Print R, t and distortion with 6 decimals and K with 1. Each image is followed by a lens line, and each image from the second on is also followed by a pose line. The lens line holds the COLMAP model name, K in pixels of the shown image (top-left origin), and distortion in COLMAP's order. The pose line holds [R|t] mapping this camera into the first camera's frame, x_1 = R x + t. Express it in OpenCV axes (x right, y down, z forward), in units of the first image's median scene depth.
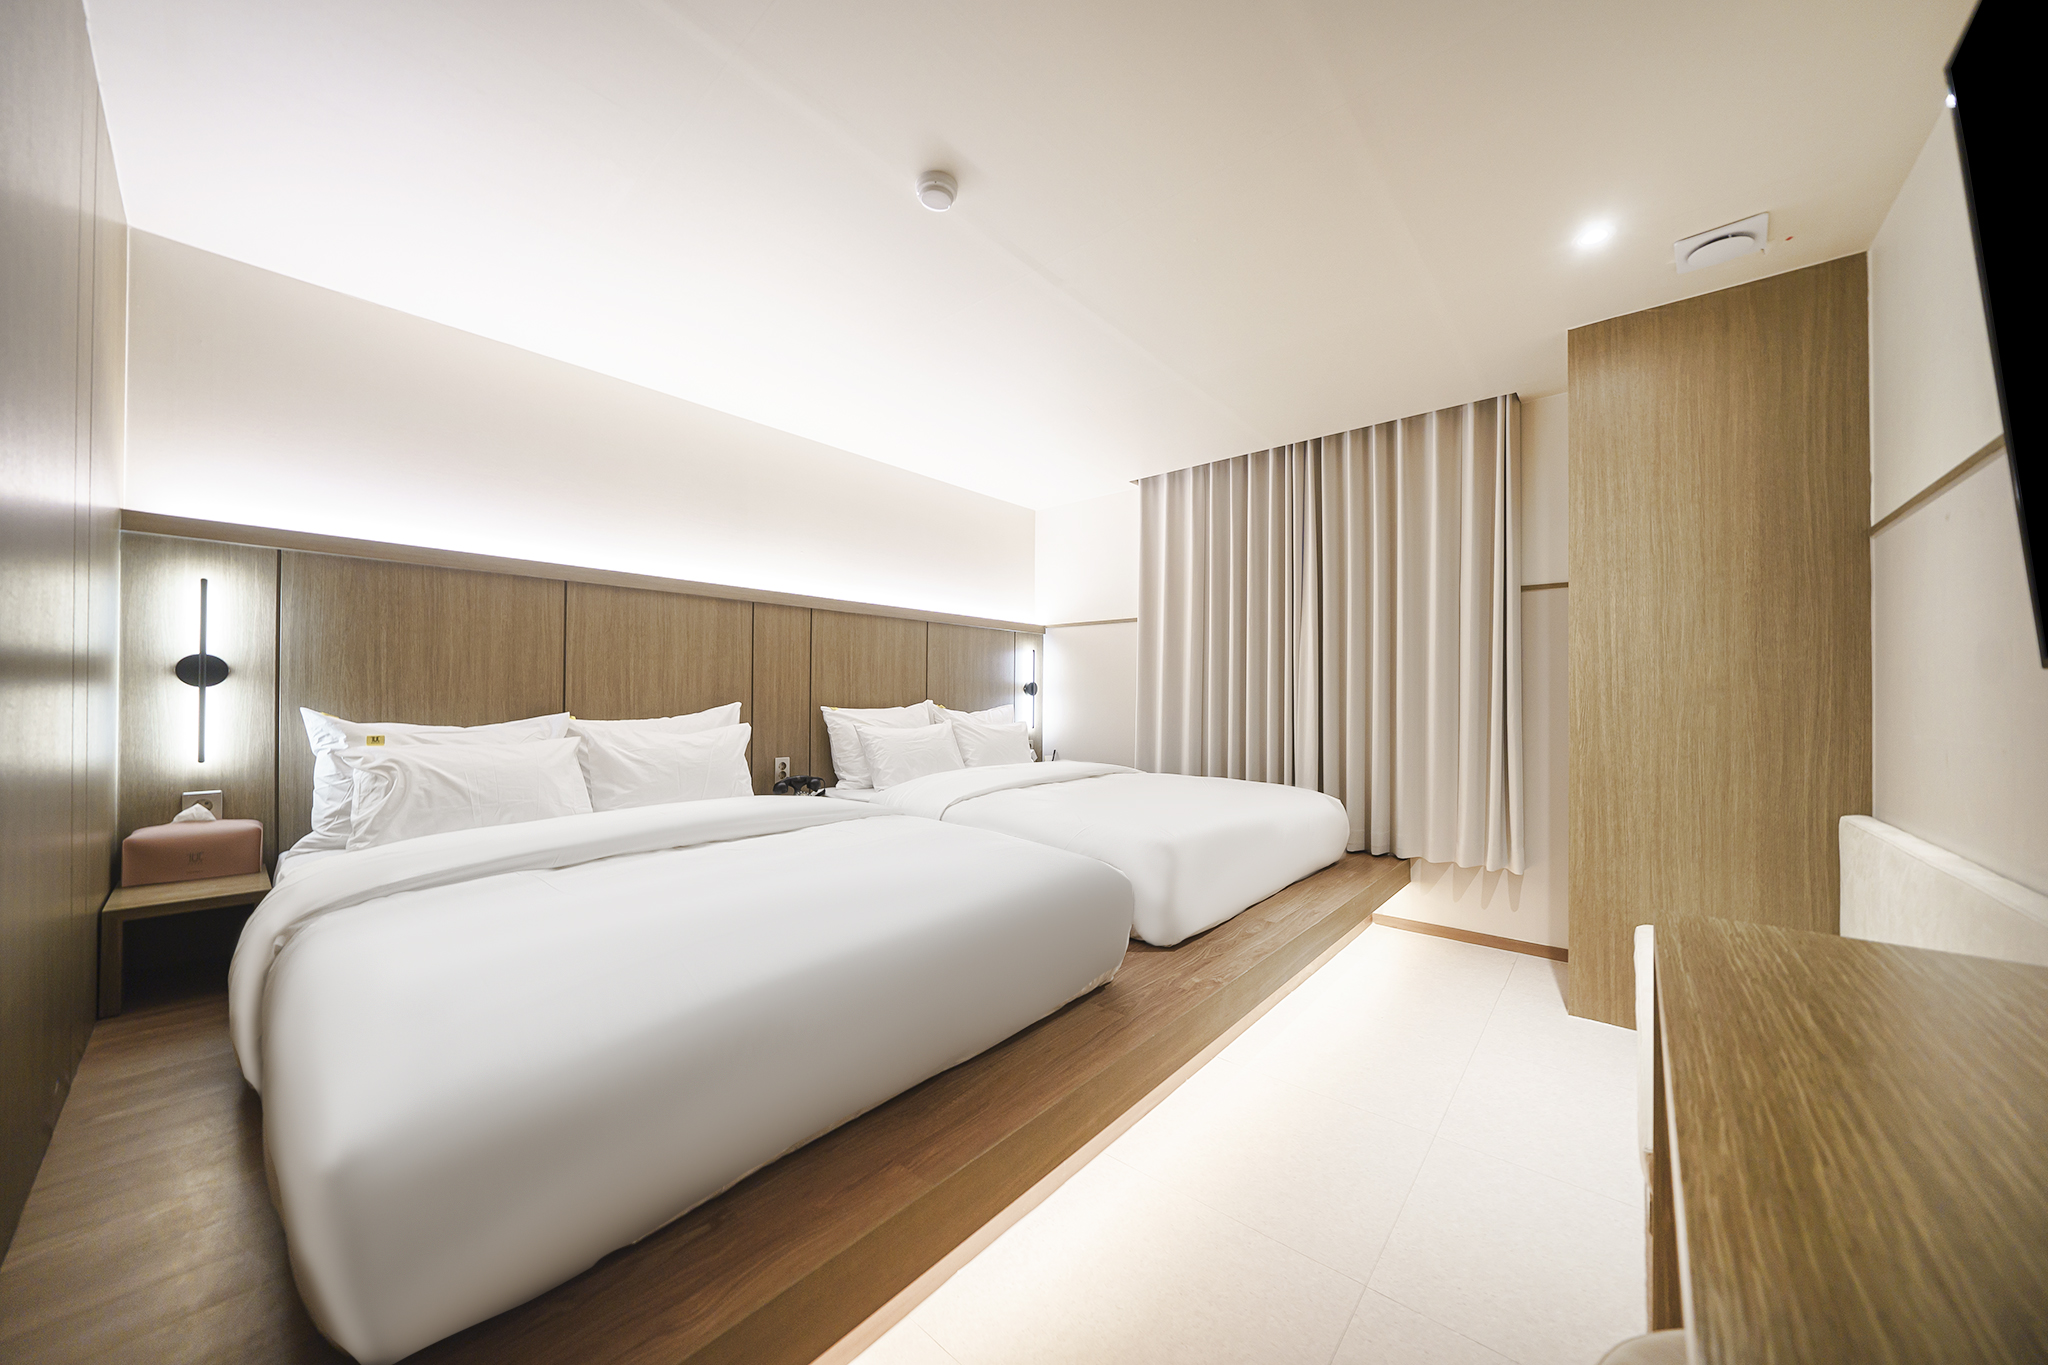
lens RADIAL K [[701.3, 0, 1026.2], [0, 701.3, 688.5], [0, 0, 1]] dist [-0.001844, 0.000191]
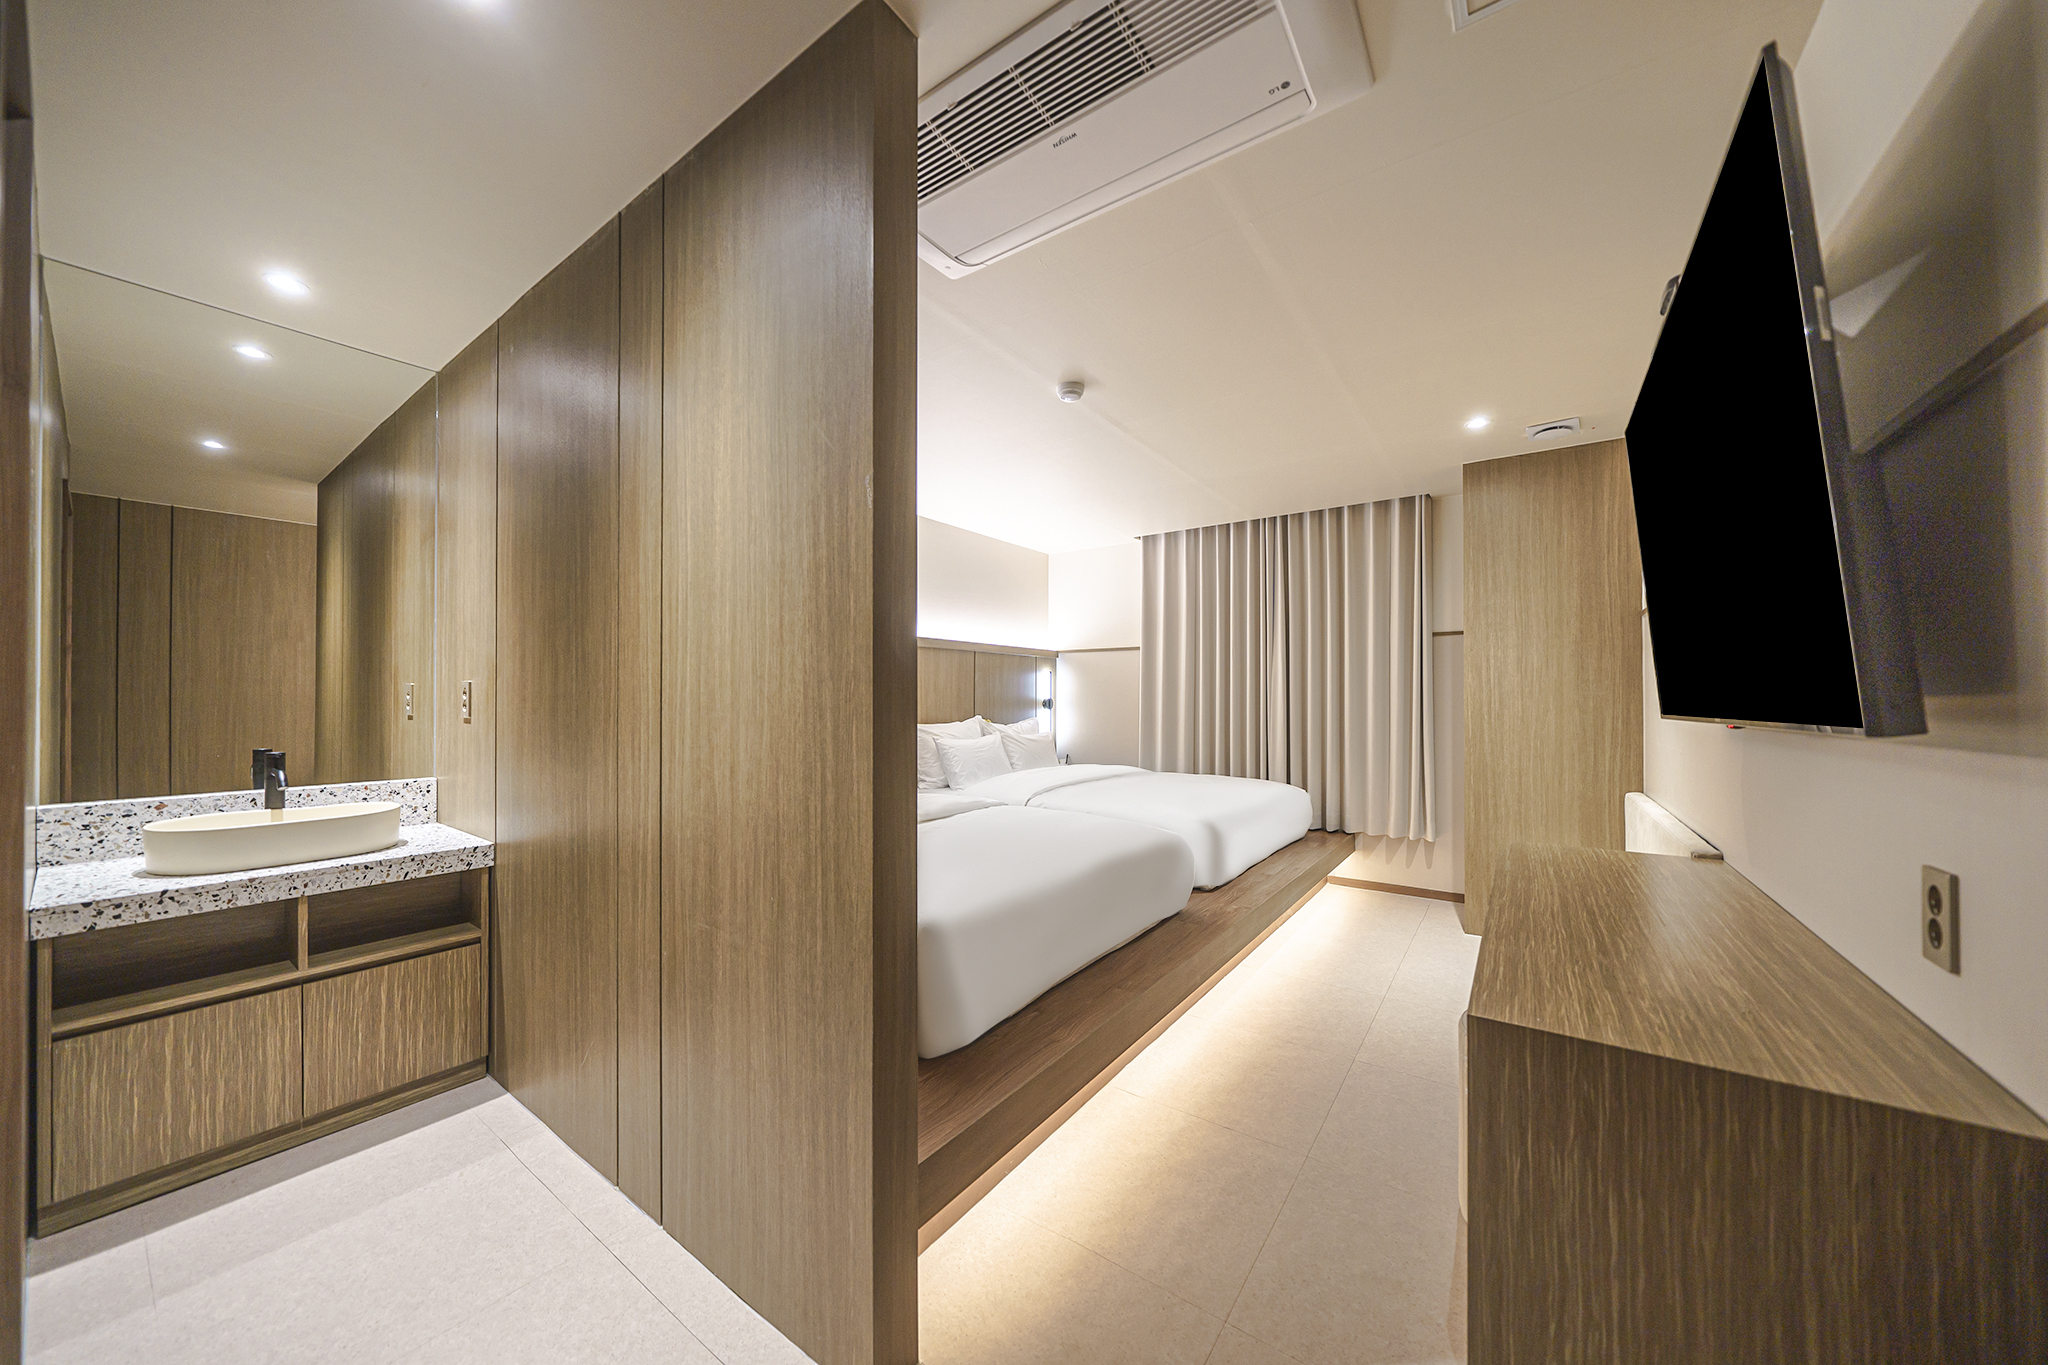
lens RADIAL K [[701.3, 0, 1019.9], [0, 701.3, 688.2], [0, 0, 1]] dist [-0.001844, 0.000191]
pose [[0.996246, -0.004016, 0.086472, -0.210761], [0.004137, 0.999991, -0.001222, -0.036851], [-0.086466, 0.001575, 0.996254, -0.288478]]
